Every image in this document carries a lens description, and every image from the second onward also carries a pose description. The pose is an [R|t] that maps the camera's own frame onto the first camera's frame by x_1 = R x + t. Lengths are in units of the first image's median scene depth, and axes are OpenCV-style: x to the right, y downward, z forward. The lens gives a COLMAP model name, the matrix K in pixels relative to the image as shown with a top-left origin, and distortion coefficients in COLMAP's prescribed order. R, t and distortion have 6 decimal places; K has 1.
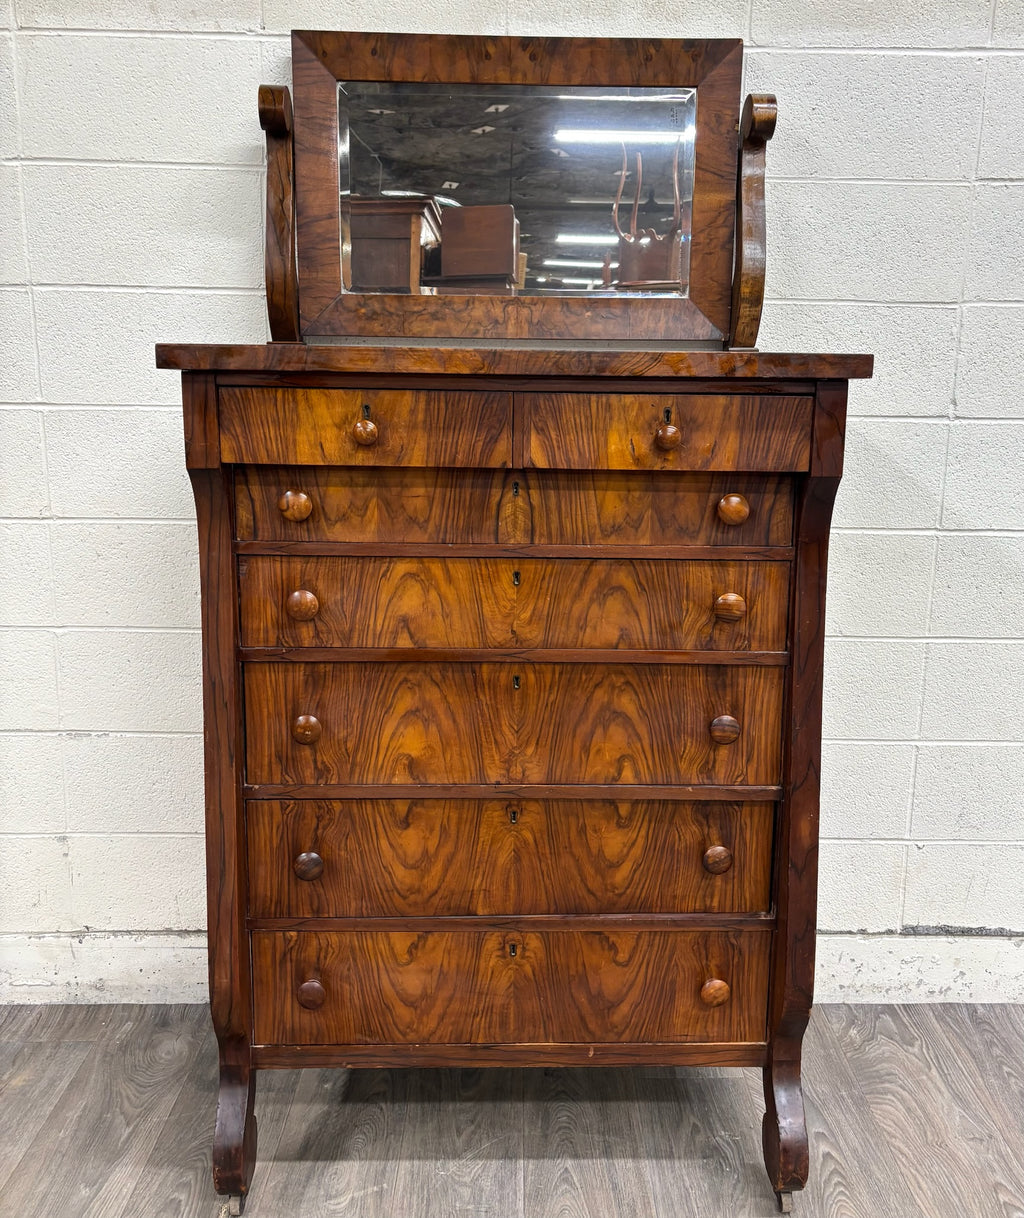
lens RADIAL K [[1060.5, 0, 539.5], [0, 1060.5, 567.2], [0, 0, 1]] dist [0.097253, -0.087144]
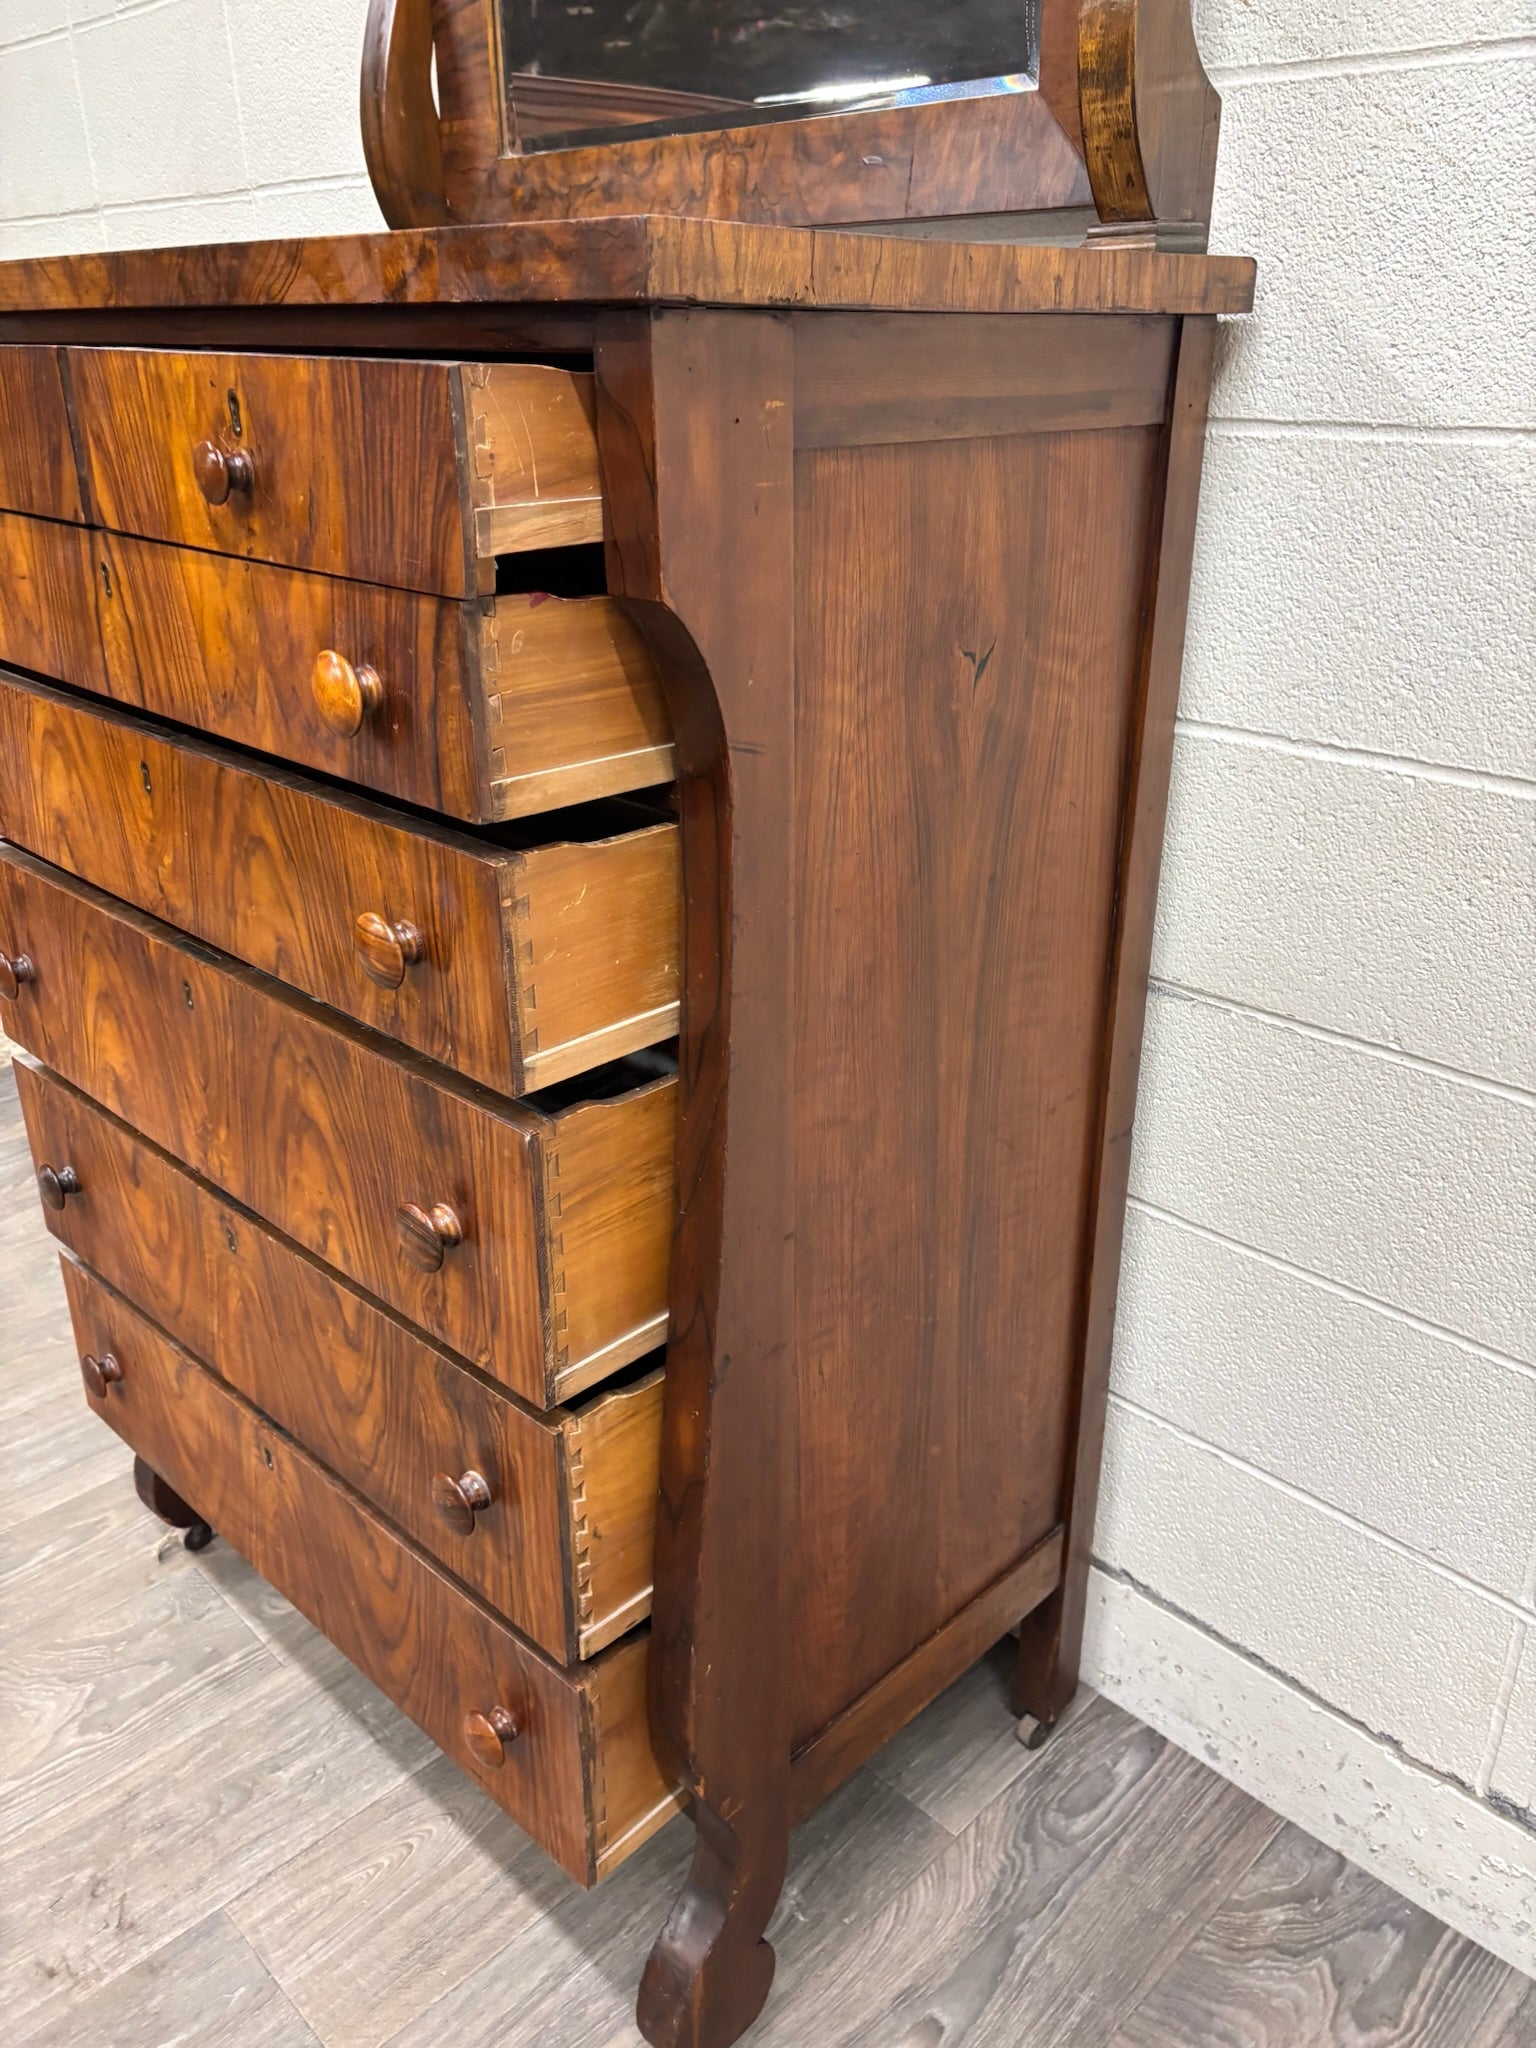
lens RADIAL K [[1559.3, 0, 790.6], [0, 1559.3, 1023.0], [0, 0, 1]] dist [0.058885, -0.045715]
pose [[0.694296, 0.275415, -0.664905, 0.632342], [-0.120363, 0.955302, 0.270019, -0.087664], [0.709553, -0.107444, 0.696413, 0.588312]]
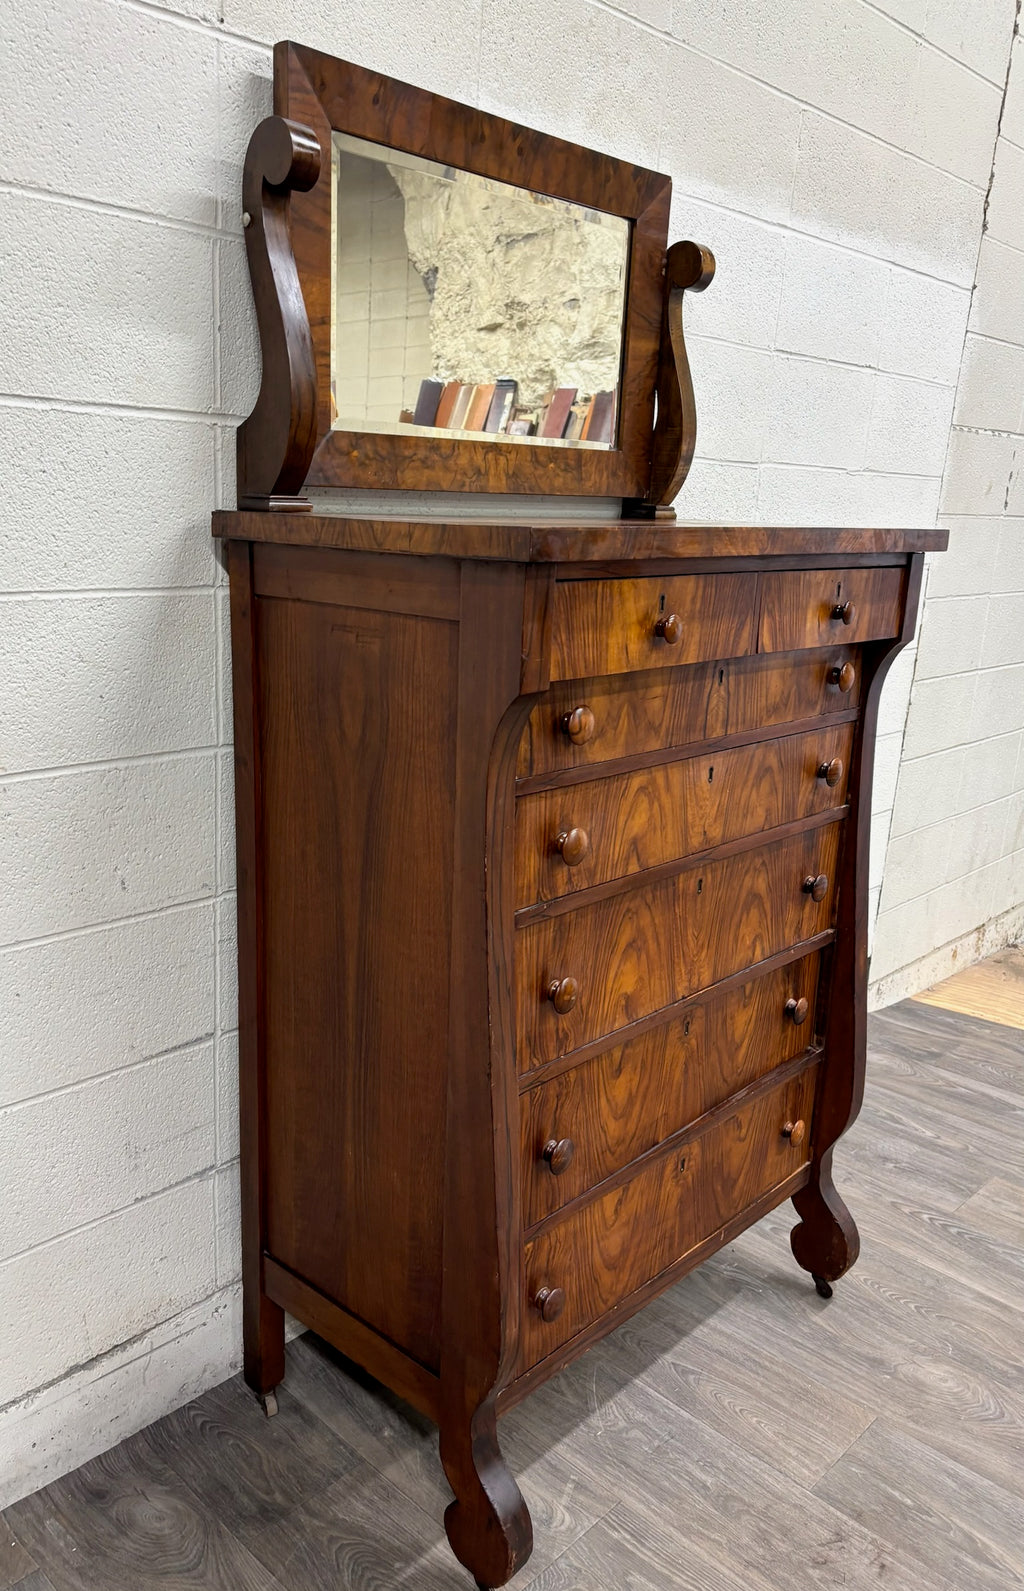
lens RADIAL K [[1189.8, 0, 497.8], [0, 1189.8, 798.4], [0, 0, 1]] dist [0.078242, -0.052697]
pose [[0.709167, -0.161873, 0.686206, -0.816291], [0.100264, 0.986549, 0.129103, -0.114062], [-0.697875, -0.022754, 0.715859, 0.368331]]
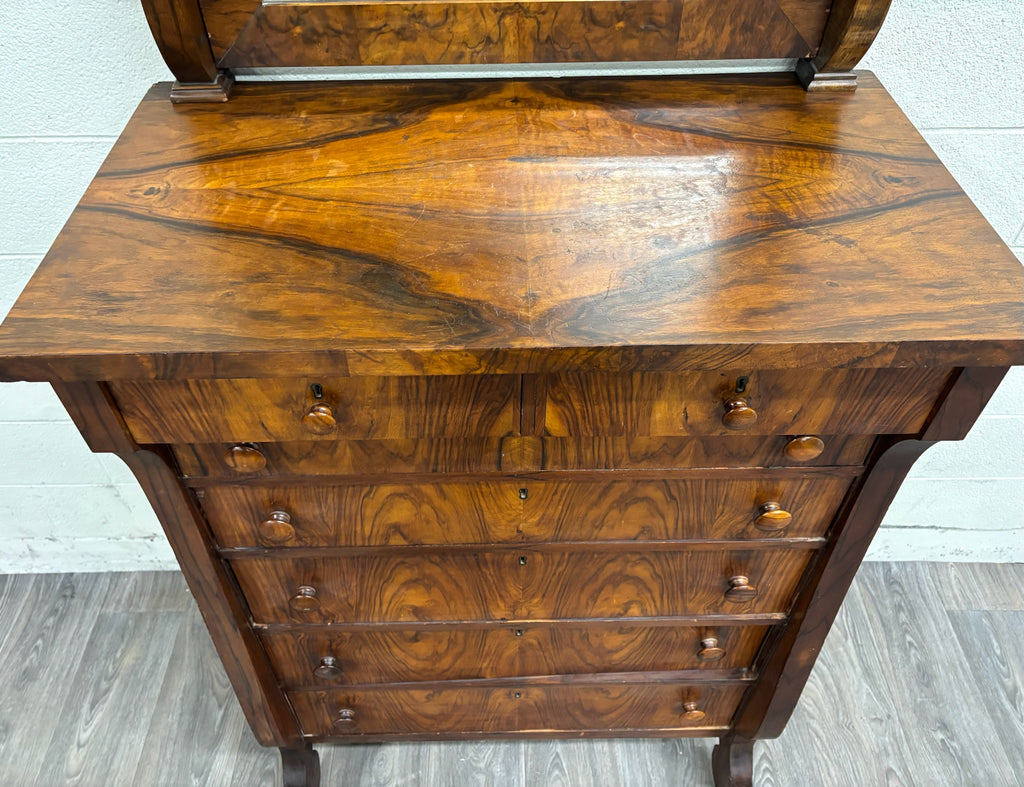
lens RADIAL K [[798.7, 0, 495.9], [0, 798.7, 376.7], [0, 0, 1]] dist [0.046306, -0.044708]
pose [[0.999656, -0.001490, -0.026204, -0.025364], [0.016309, 0.817514, 0.575678, -0.408056], [0.020564, -0.575907, 0.817256, 0.505000]]
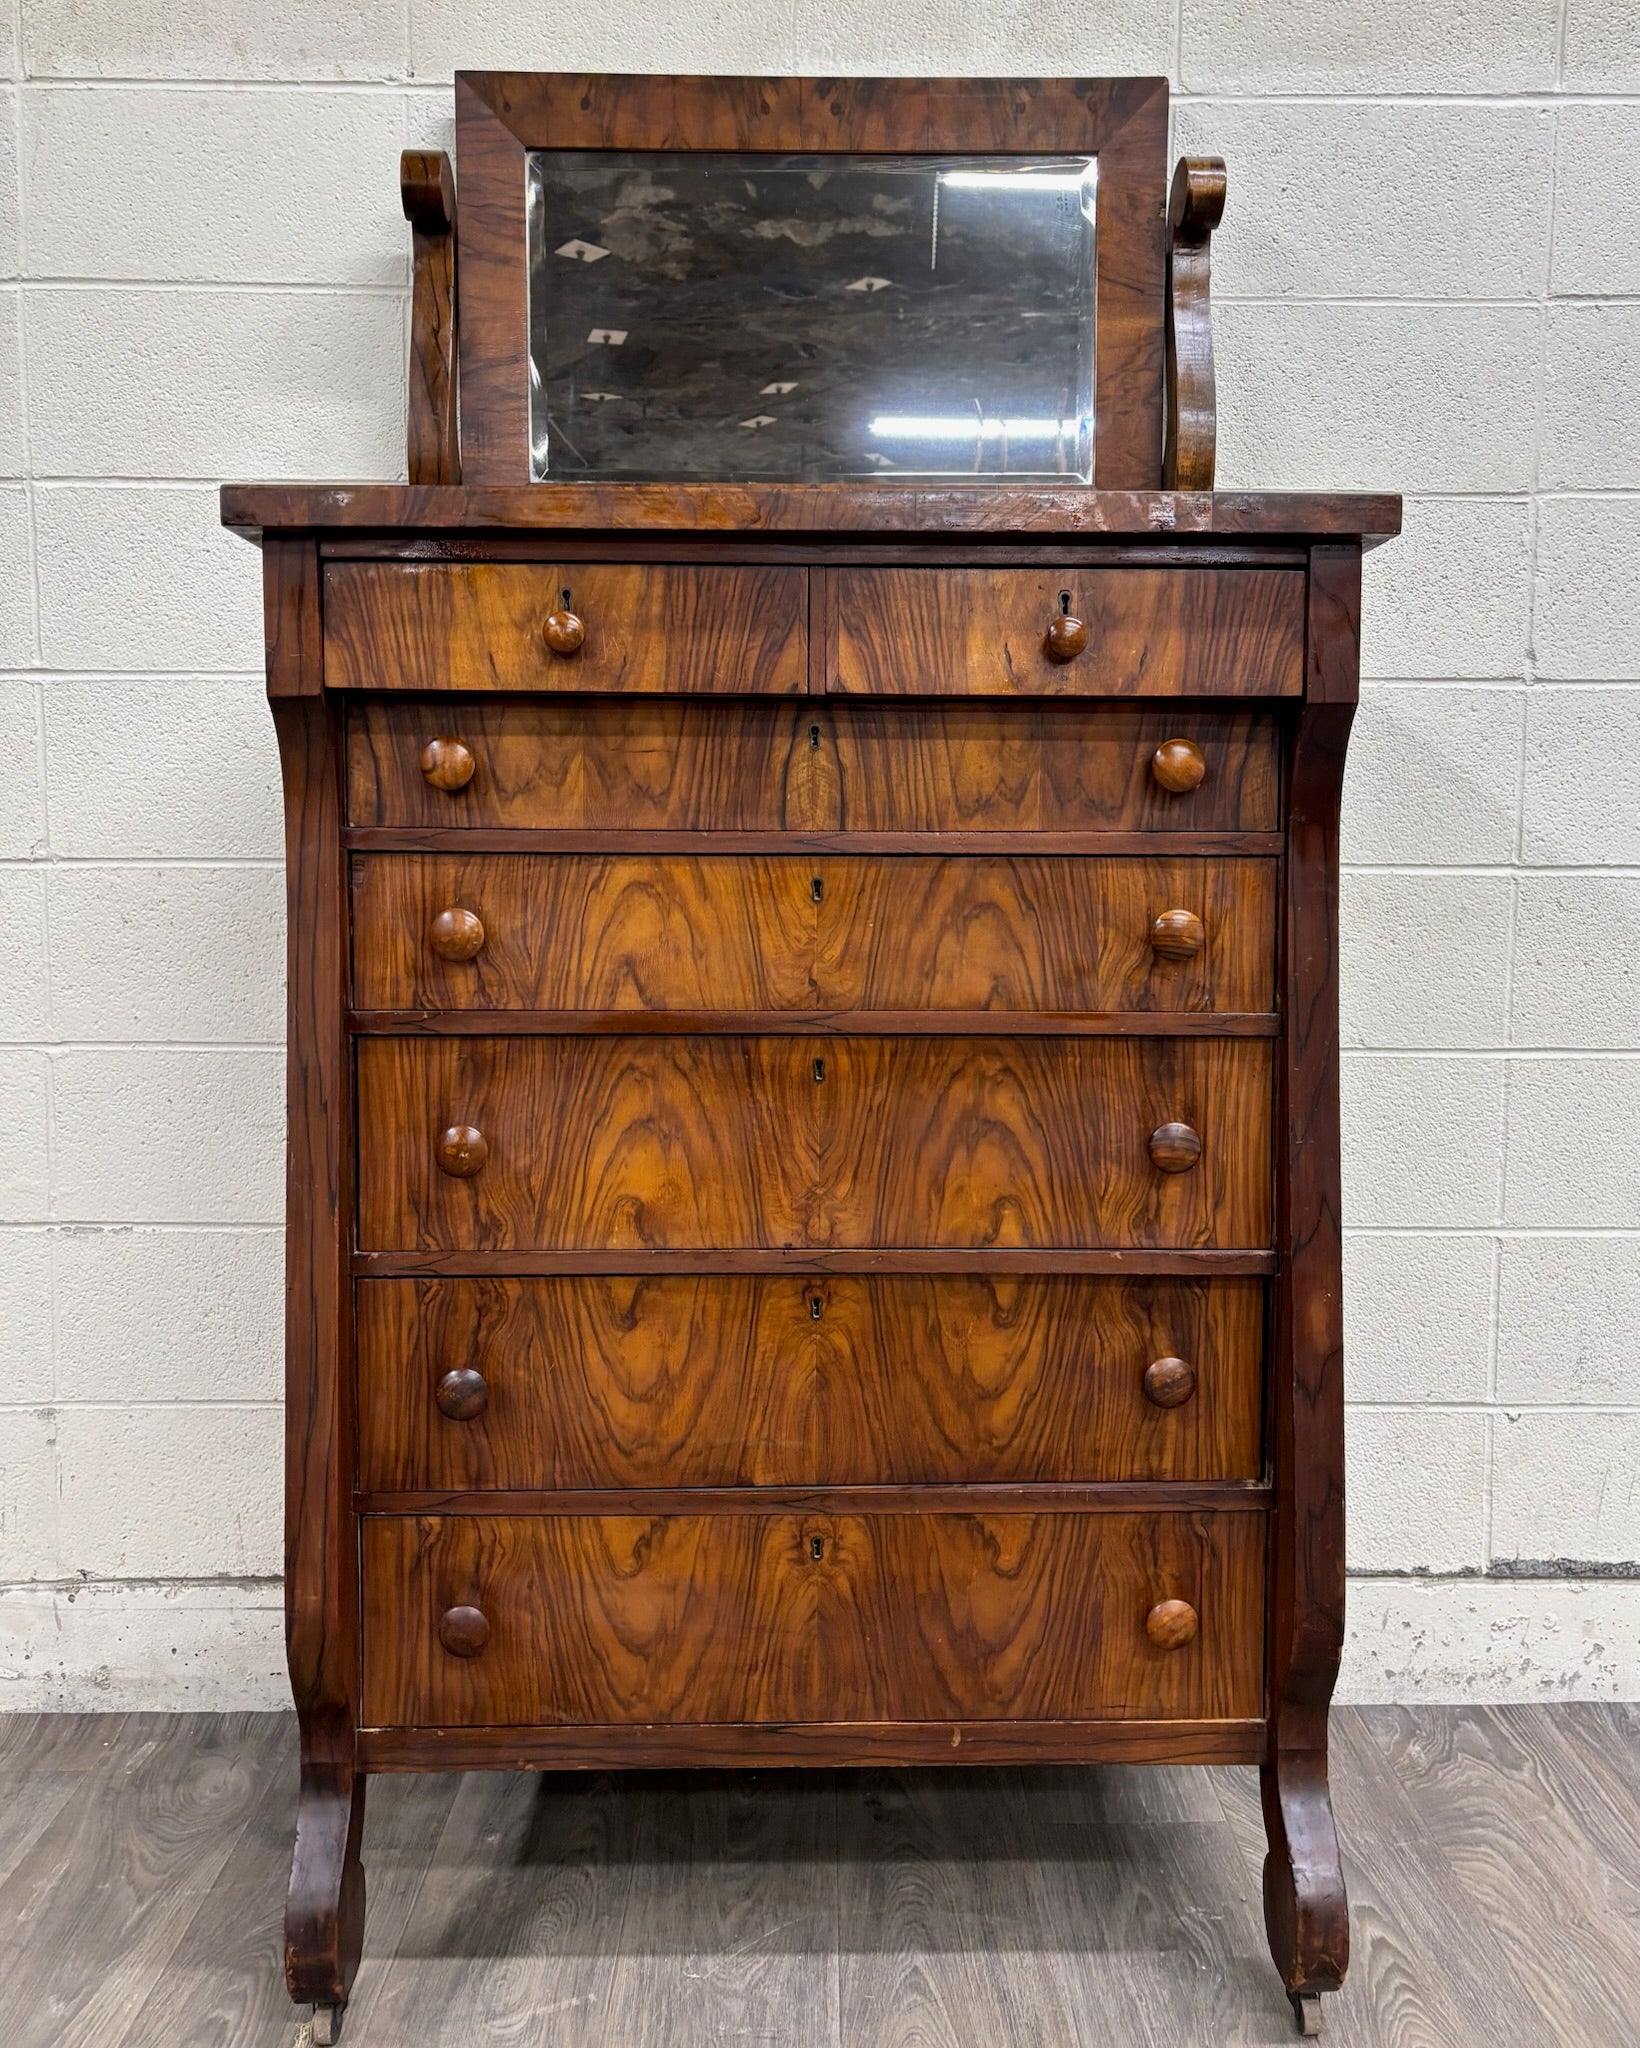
lens RADIAL K [[1699.4, 0, 848.1], [0, 1699.4, 945.1], [0, 0, 1]] dist [0.097933, -0.090576]
pose [[0.999930, -0.011117, -0.004132, -0.000595], [0.010596, 0.993893, -0.109838, 0.138351], [0.005328, 0.109786, 0.993941, 0.051824]]
